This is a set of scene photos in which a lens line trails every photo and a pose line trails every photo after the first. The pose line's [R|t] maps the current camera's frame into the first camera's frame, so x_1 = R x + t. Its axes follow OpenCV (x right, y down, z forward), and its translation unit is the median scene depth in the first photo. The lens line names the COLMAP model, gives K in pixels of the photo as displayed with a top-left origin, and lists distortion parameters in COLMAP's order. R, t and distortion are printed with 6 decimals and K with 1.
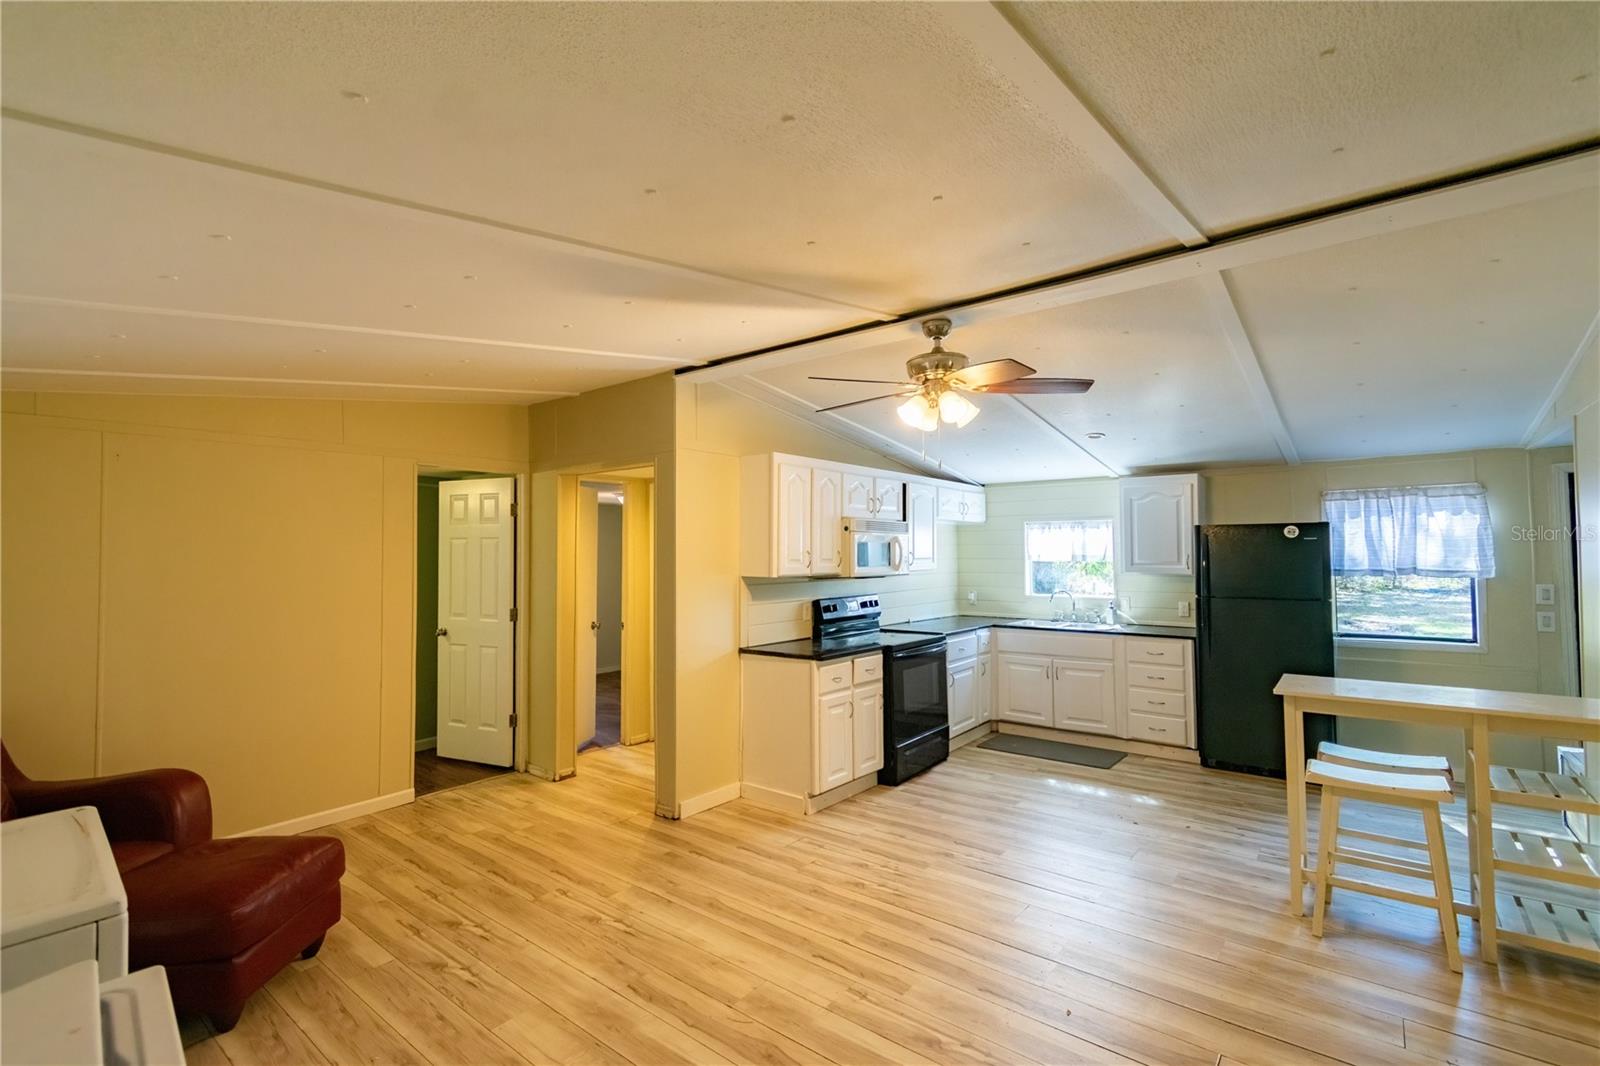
lens RADIAL K [[700.8, 0, 803.7], [0, 700.8, 531.2], [0, 0, 1]] dist [0.000579, -0.000595]
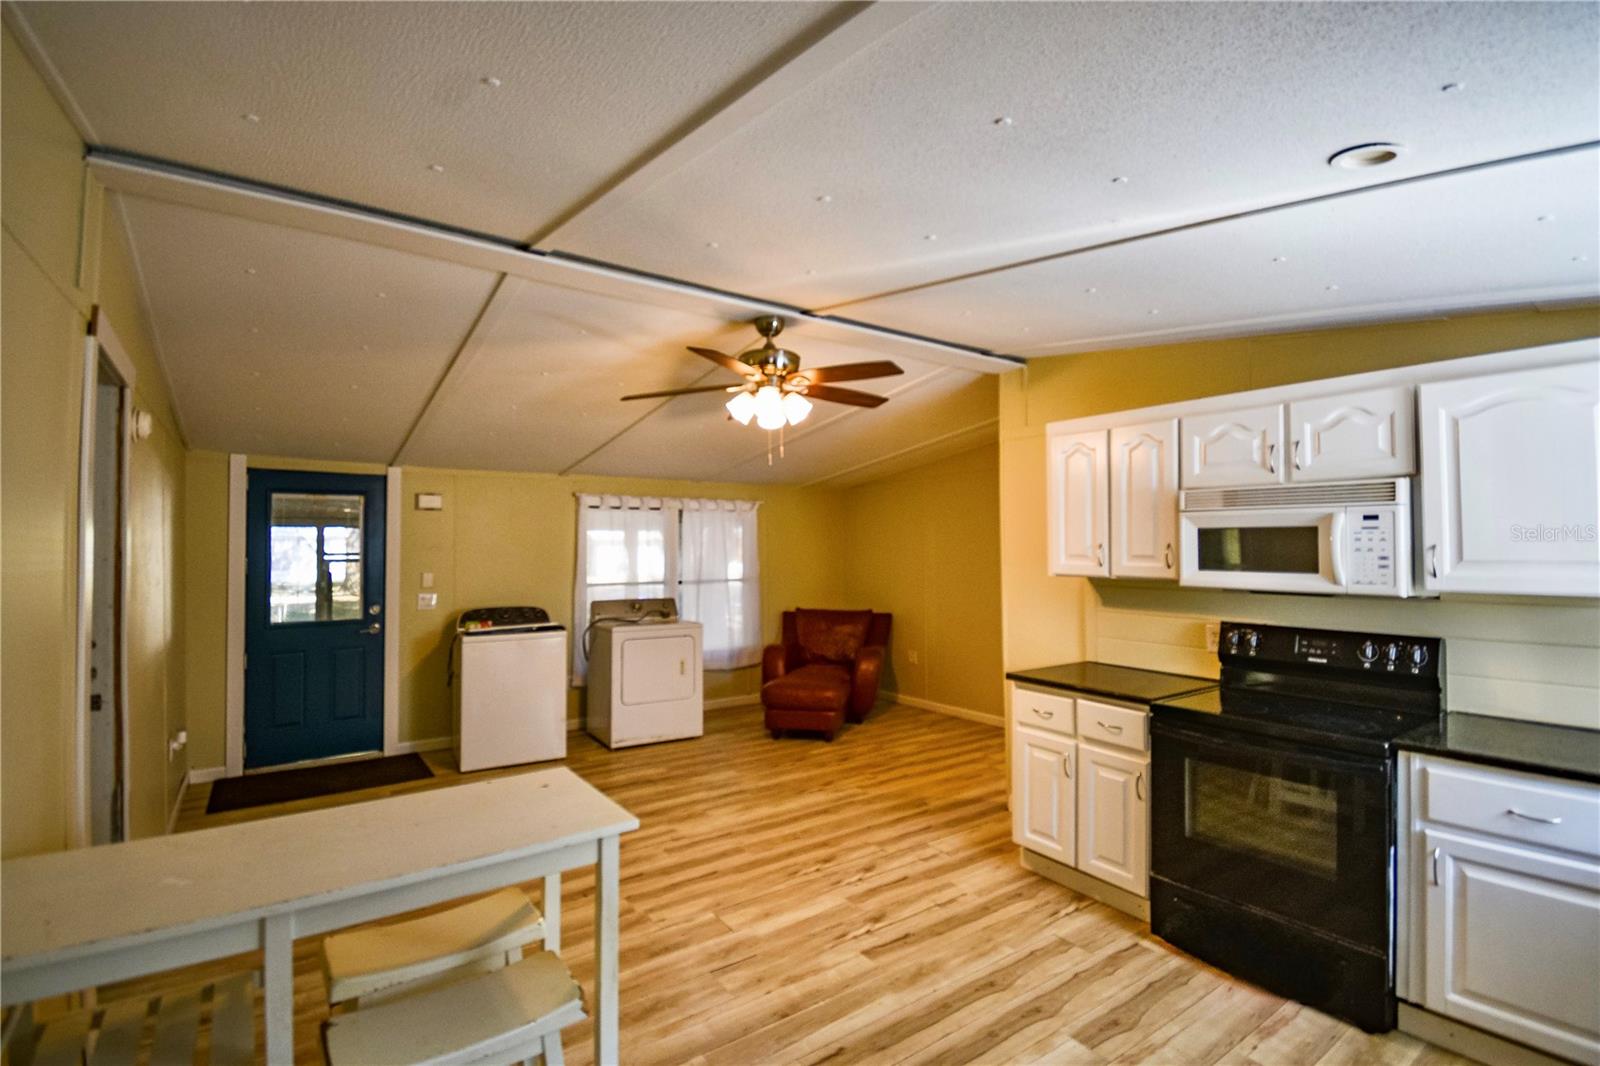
lens RADIAL K [[700.8, 0, 803.7], [0, 700.8, 531.2], [0, 0, 1]] dist [0.000579, -0.000595]
pose [[-0.237572, -0.013662, -0.971274, 1.019810], [0.032748, 0.999220, -0.022065, 0.027680], [0.970818, -0.037049, -0.236939, 1.127936]]
